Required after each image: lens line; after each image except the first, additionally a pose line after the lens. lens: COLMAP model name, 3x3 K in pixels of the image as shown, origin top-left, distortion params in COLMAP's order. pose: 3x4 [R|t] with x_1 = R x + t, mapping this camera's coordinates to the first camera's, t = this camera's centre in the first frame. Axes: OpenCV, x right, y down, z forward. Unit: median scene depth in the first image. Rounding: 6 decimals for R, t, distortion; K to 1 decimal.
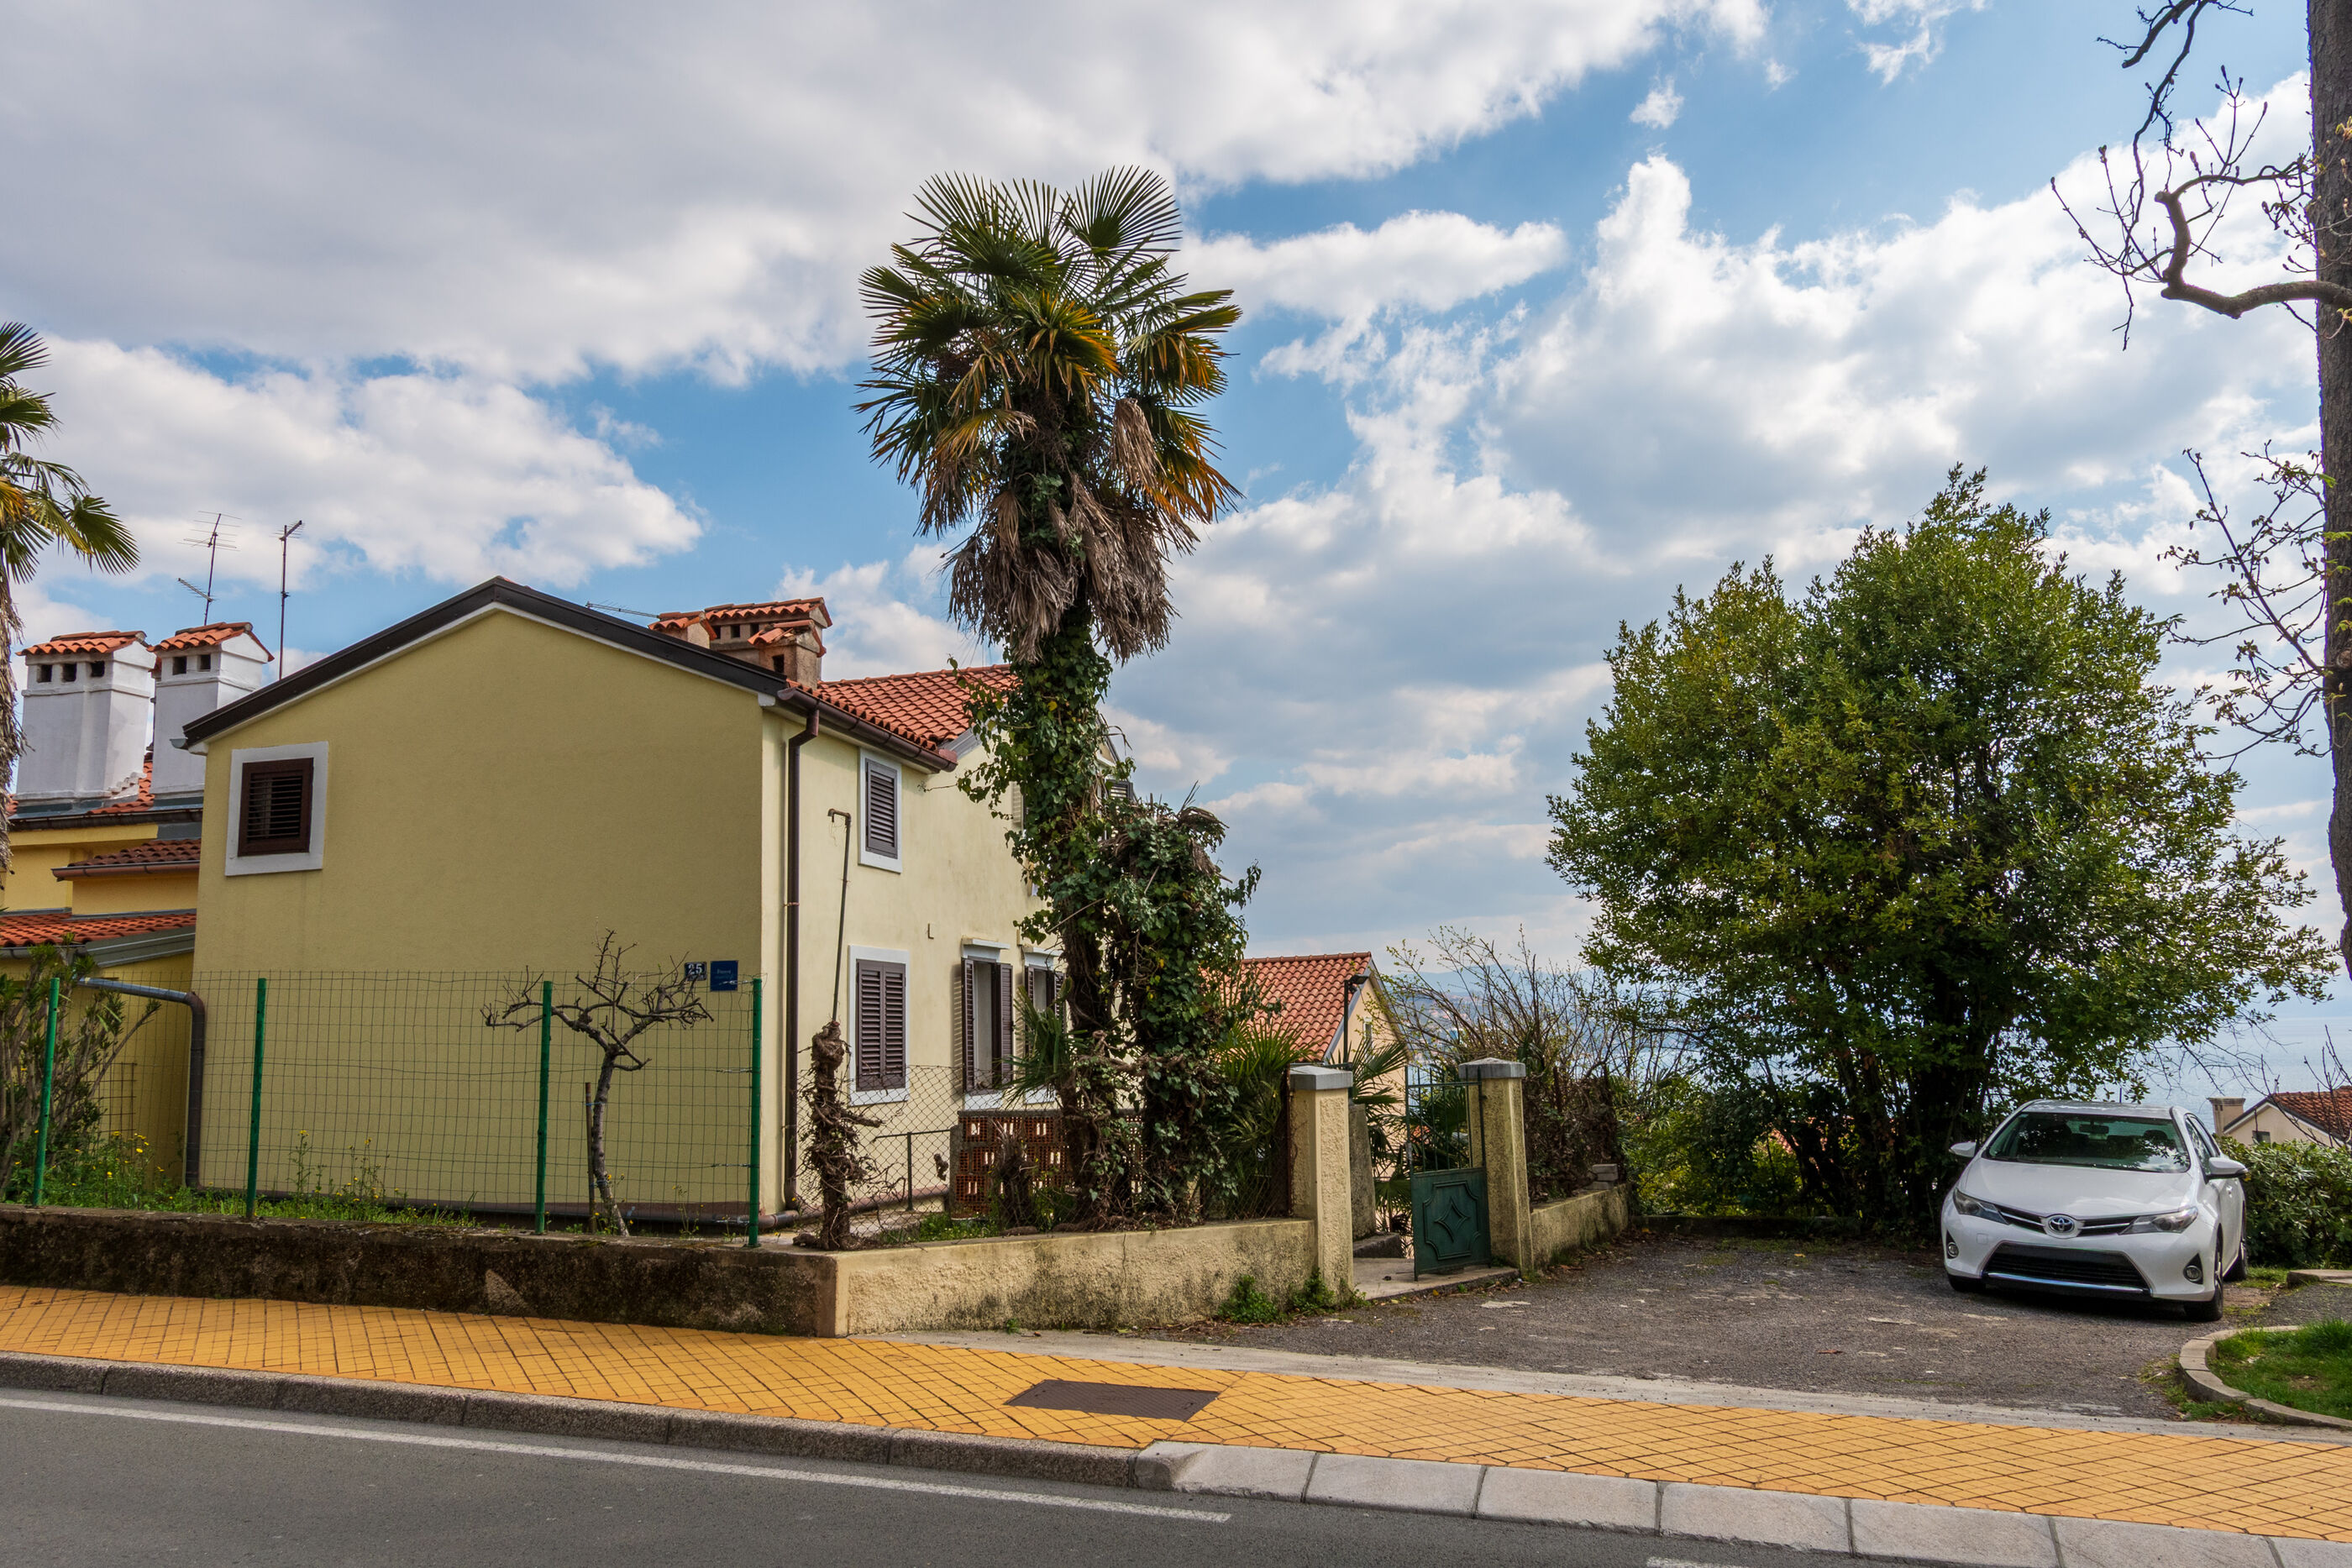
lens RADIAL K [[1687.9, 0, 1174.6], [0, 1687.9, 821.3], [0, 0, 1]] dist [0.001517, -0.000275]
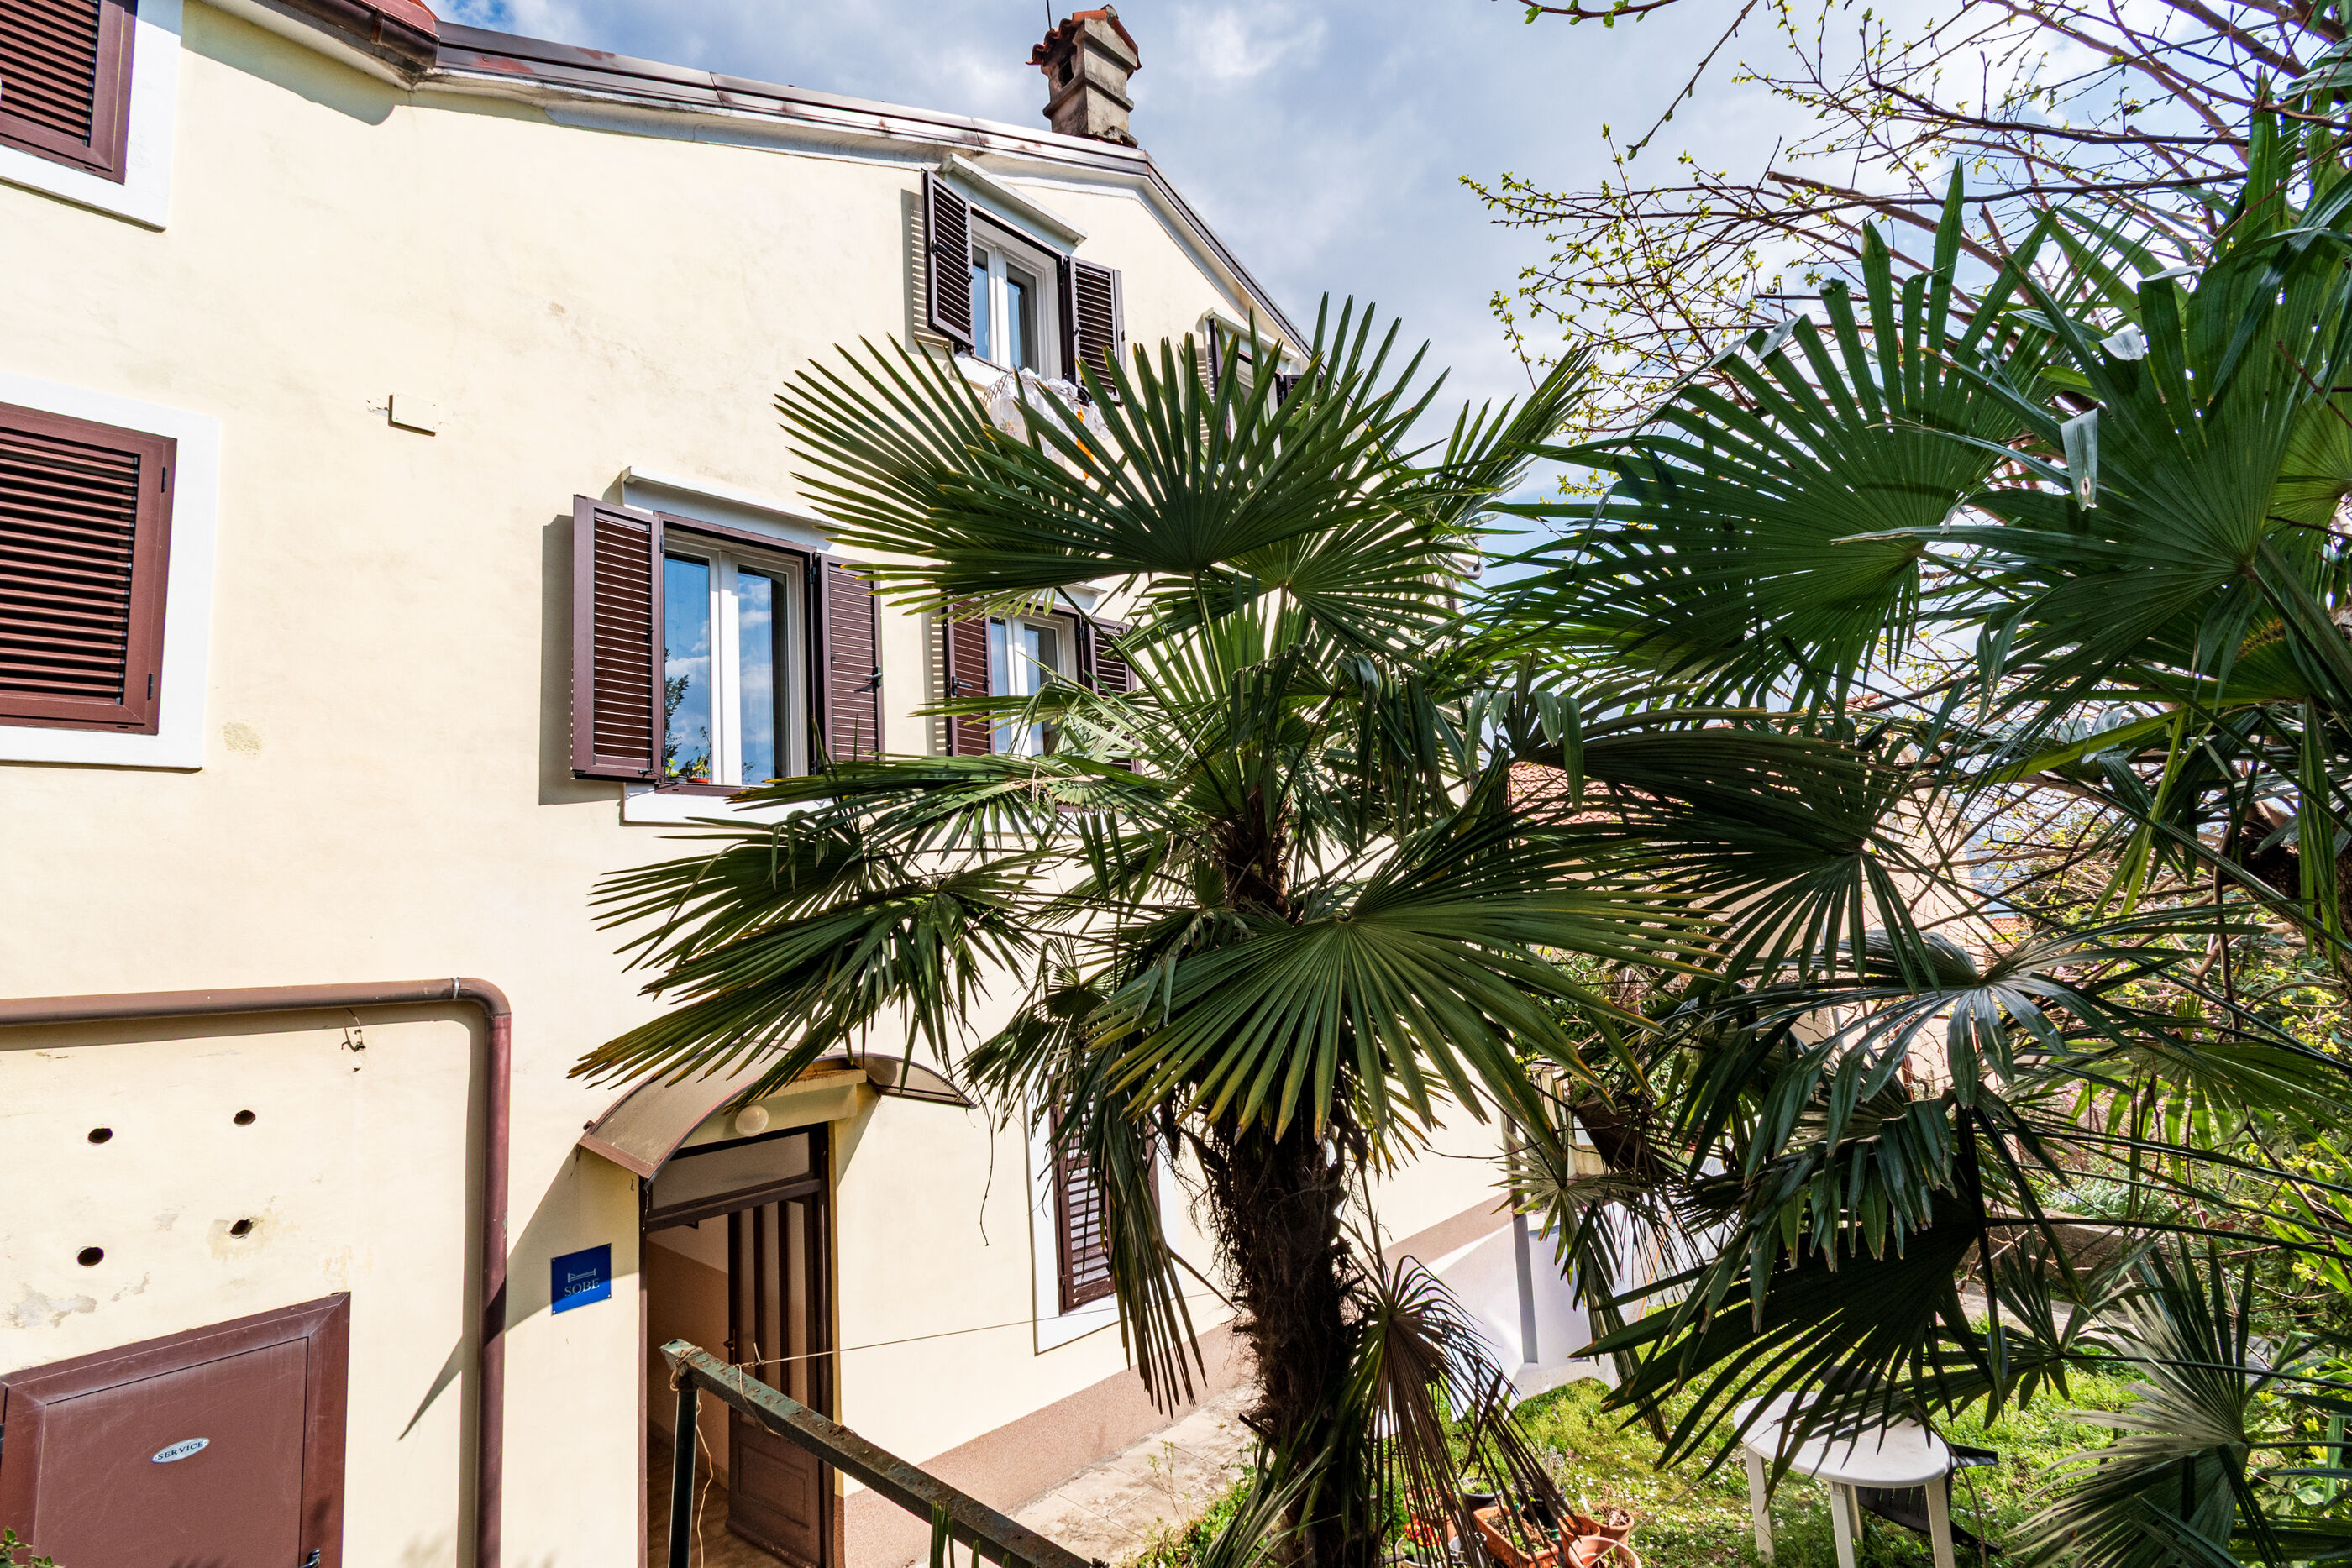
lens RADIAL K [[1035.2, 0, 1179.3], [0, 1035.2, 790.6], [0, 0, 1]] dist [0.002996, -0.000956]
pose [[0.854055, -0.100677, -0.510348, 0.205149], [0.113828, 0.993485, -0.005497, 0.241681], [0.507576, -0.053397, 0.859951, 1.096331]]
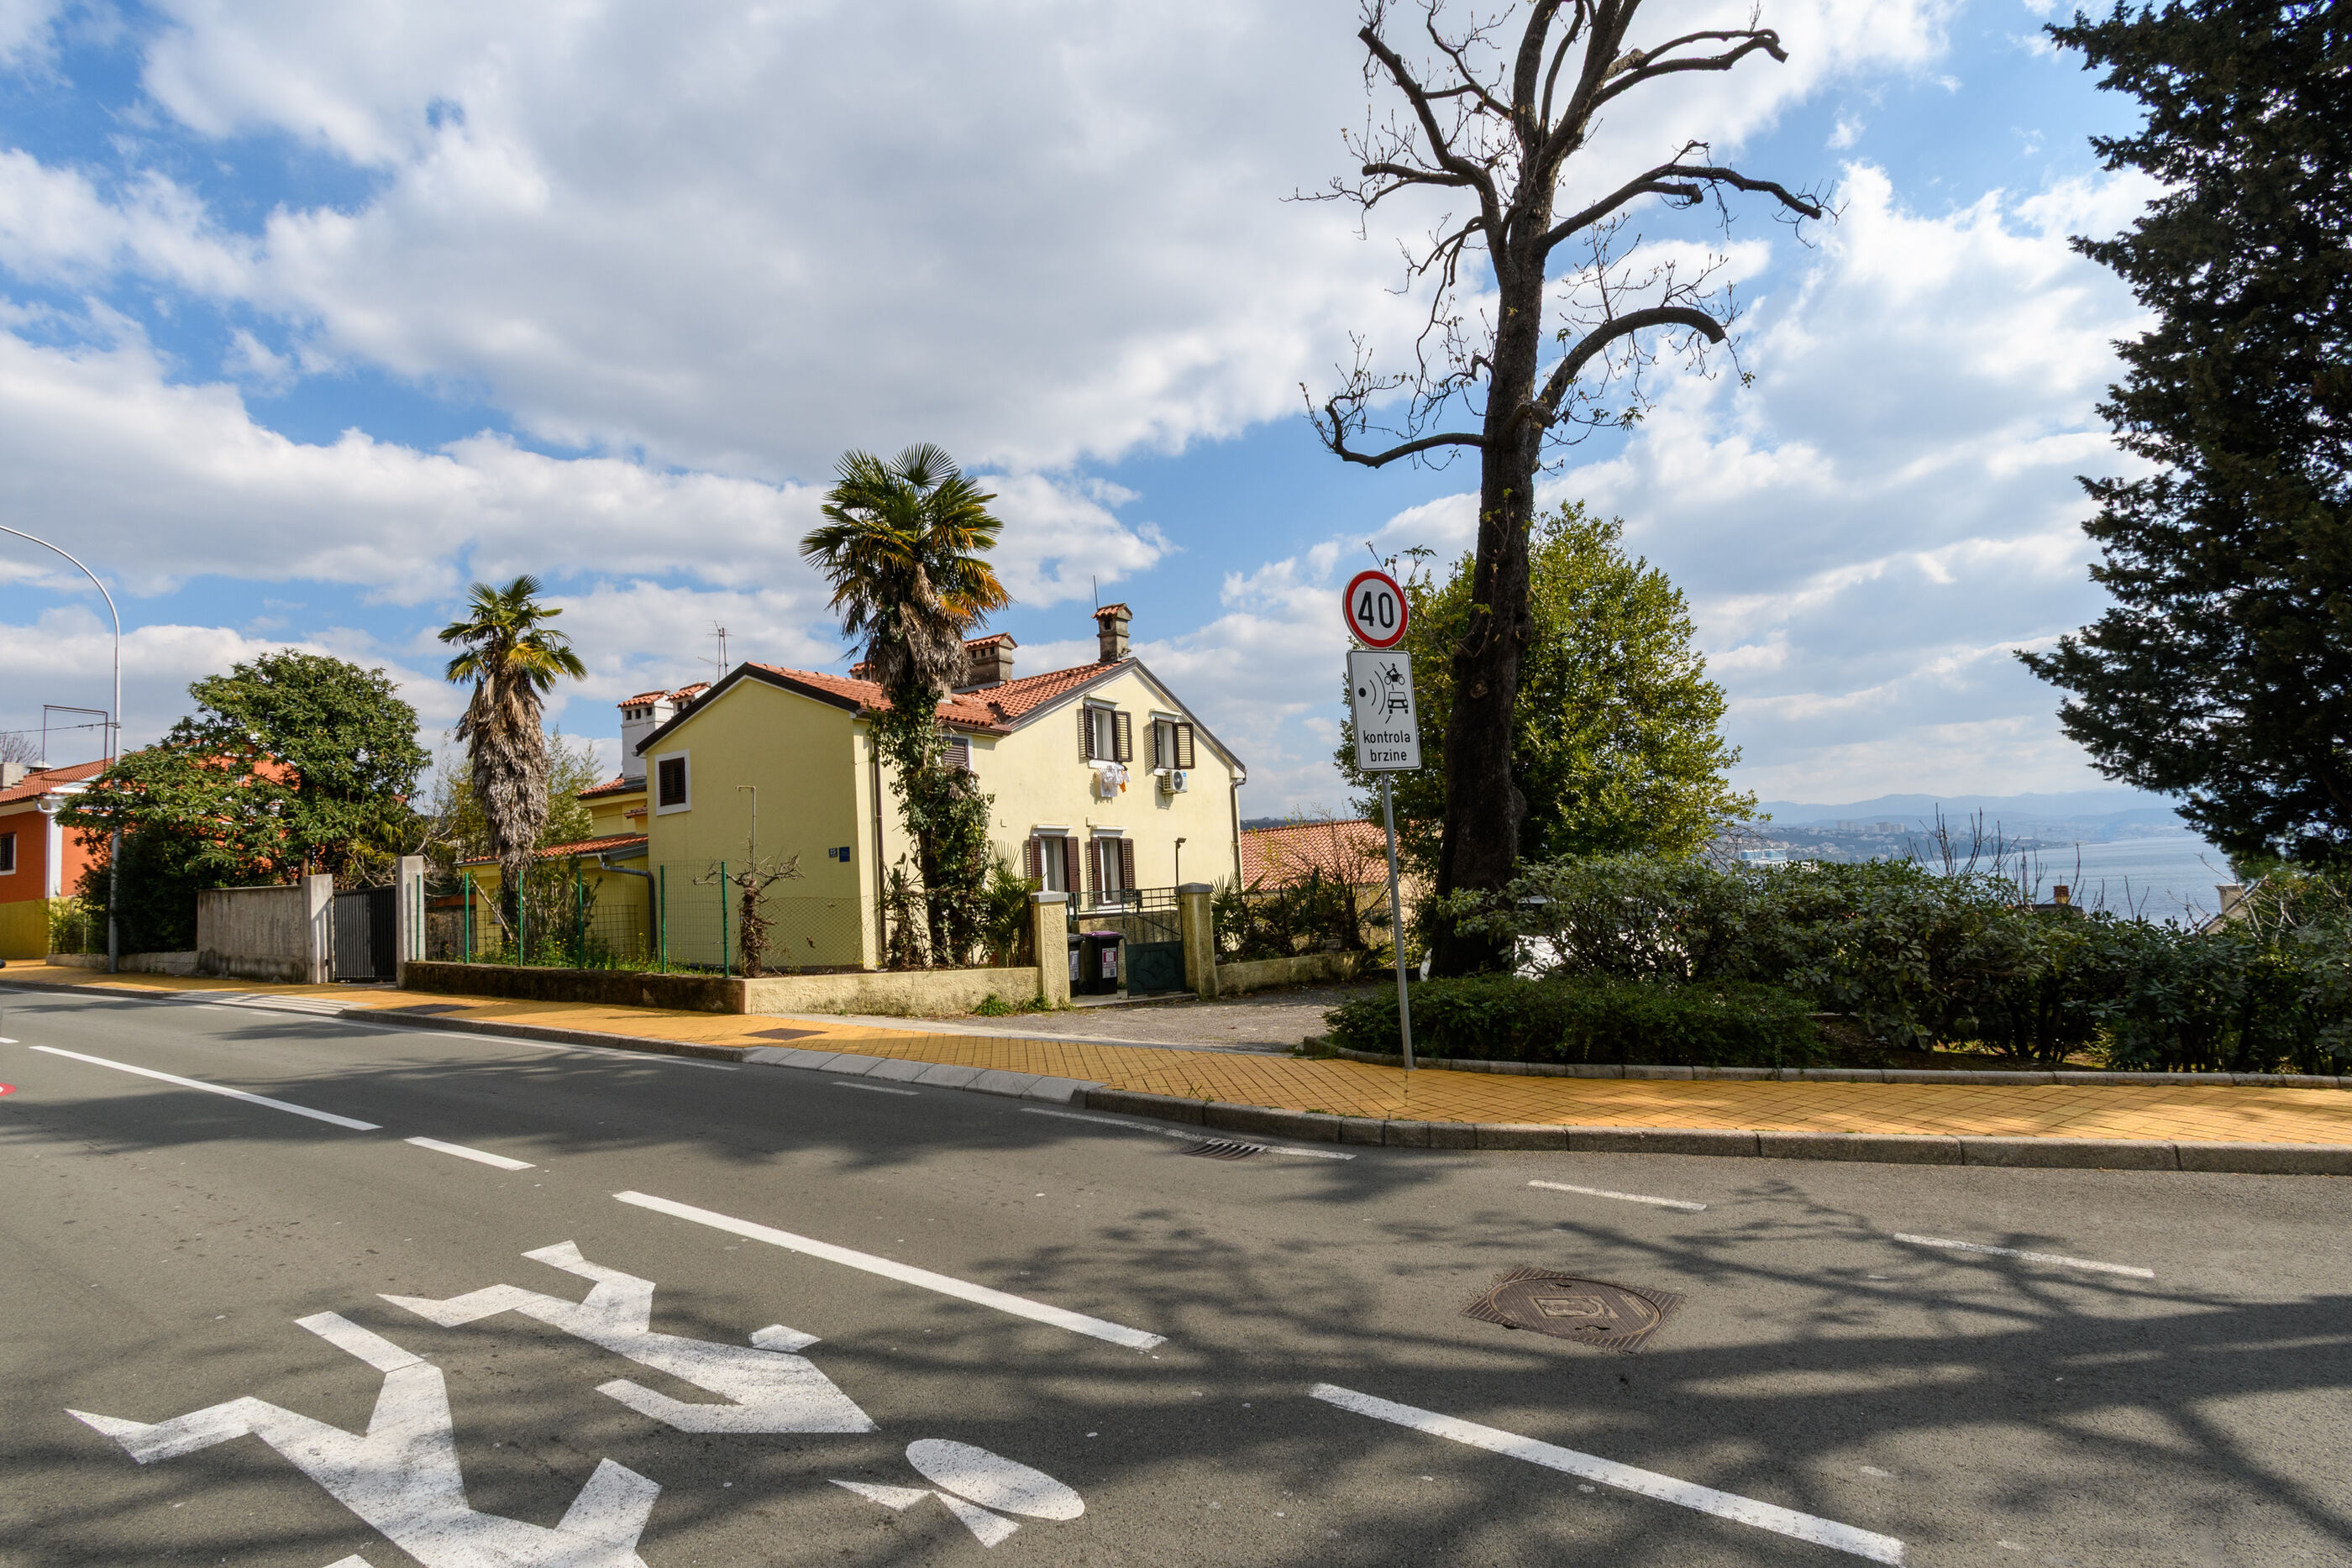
lens RADIAL K [[1148.2, 0, 1171.4], [0, 1148.2, 817.1], [0, 0, 1]] dist [-0.020536, -0.000182]
pose [[0.954147, -0.051108, -0.294942, 0.511751], [0.073942, 0.995024, 0.066785, -0.014884], [0.290061, -0.085531, 0.953179, -0.183963]]
